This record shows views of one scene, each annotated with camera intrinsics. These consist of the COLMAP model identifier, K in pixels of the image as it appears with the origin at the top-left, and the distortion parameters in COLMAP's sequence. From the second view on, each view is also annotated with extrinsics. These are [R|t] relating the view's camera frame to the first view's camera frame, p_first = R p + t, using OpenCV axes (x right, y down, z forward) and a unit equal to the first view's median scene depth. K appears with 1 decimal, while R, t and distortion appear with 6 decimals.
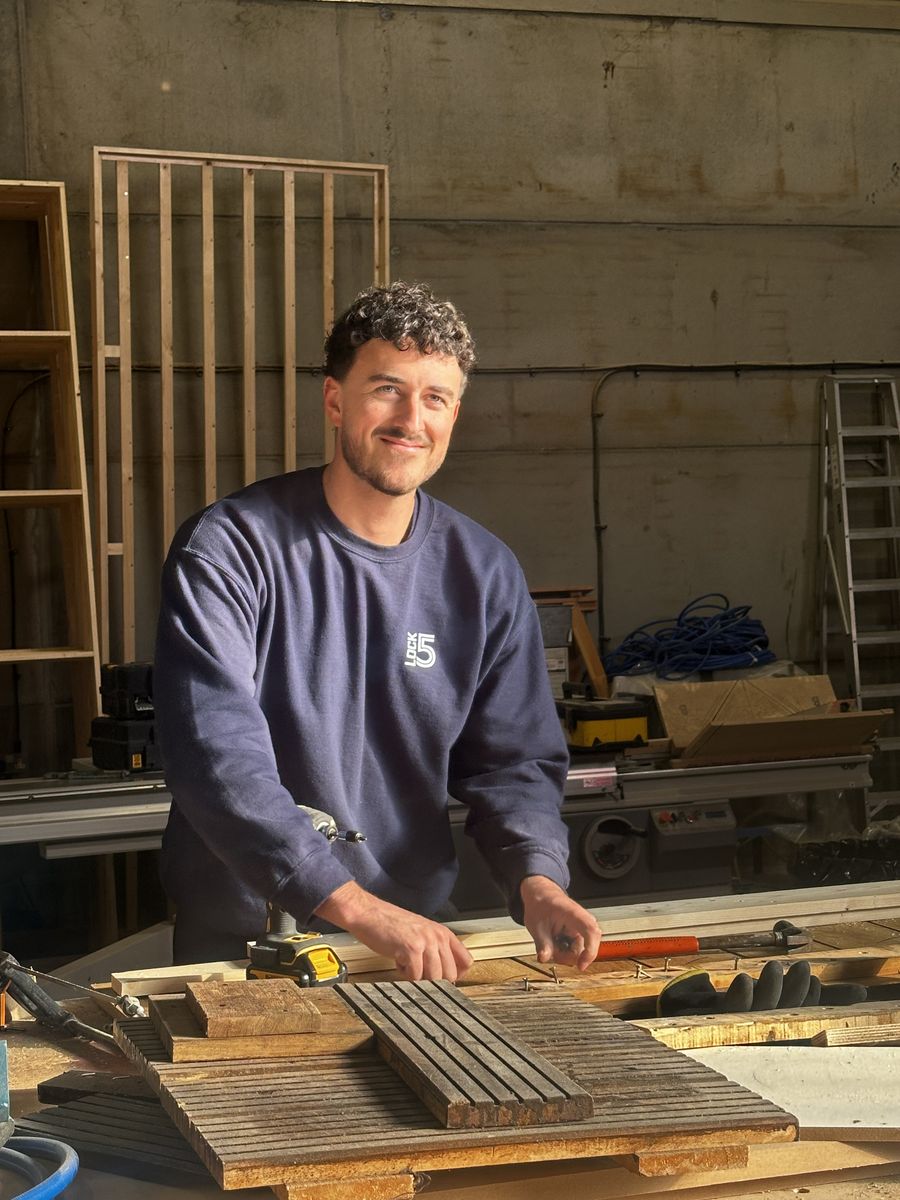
lens RADIAL K [[2126.9, 0, 450.0], [0, 2126.9, 600.0], [0, 0, 1]] dist [-0.024565, -0.064442]
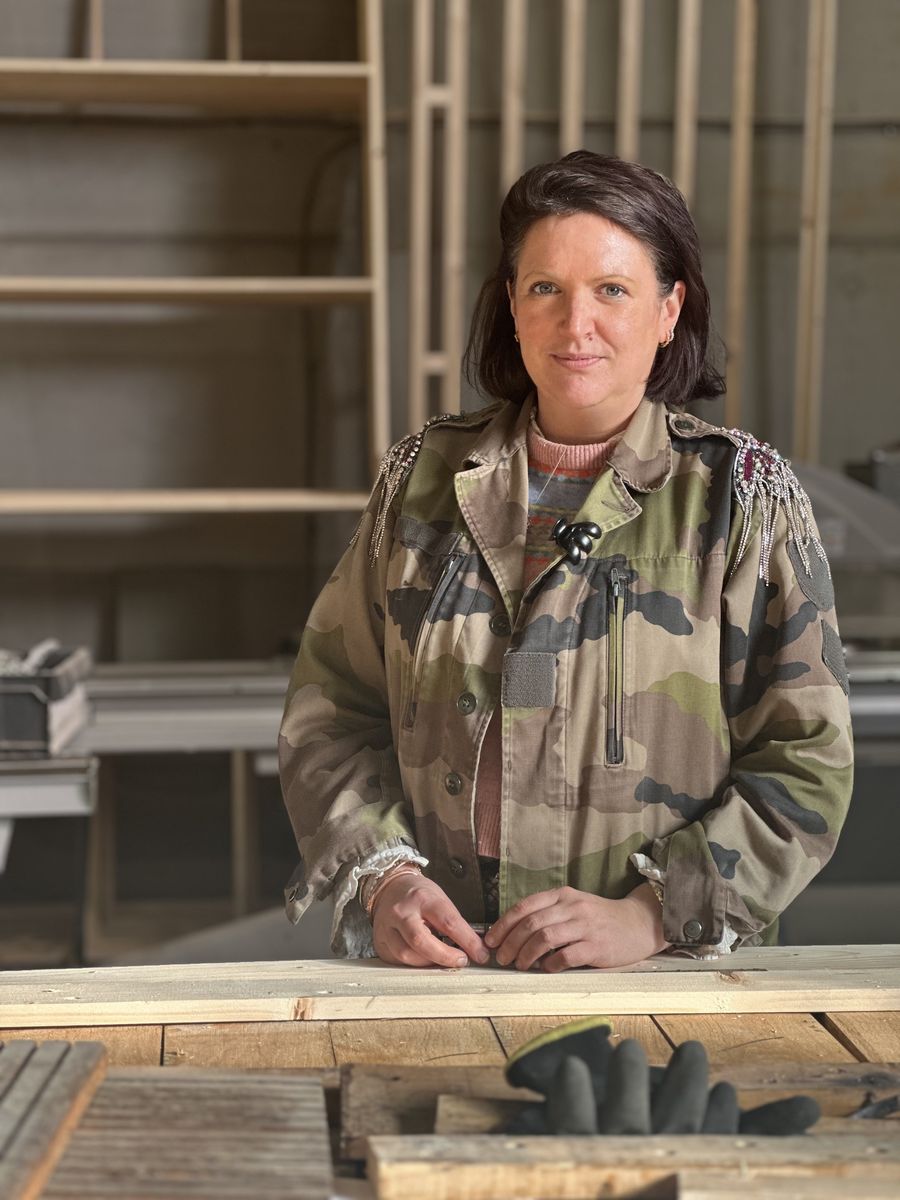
lens RADIAL K [[2704.3, 0, 450.0], [0, 2704.3, 600.0], [0, 0, 1]] dist [0.118645, 1.046686]
pose [[0.964833, 0.054754, -0.257097, 0.099754], [-0.038359, 0.996923, 0.068362, -0.006437], [0.260049, -0.056096, 0.963965, 0.073977]]
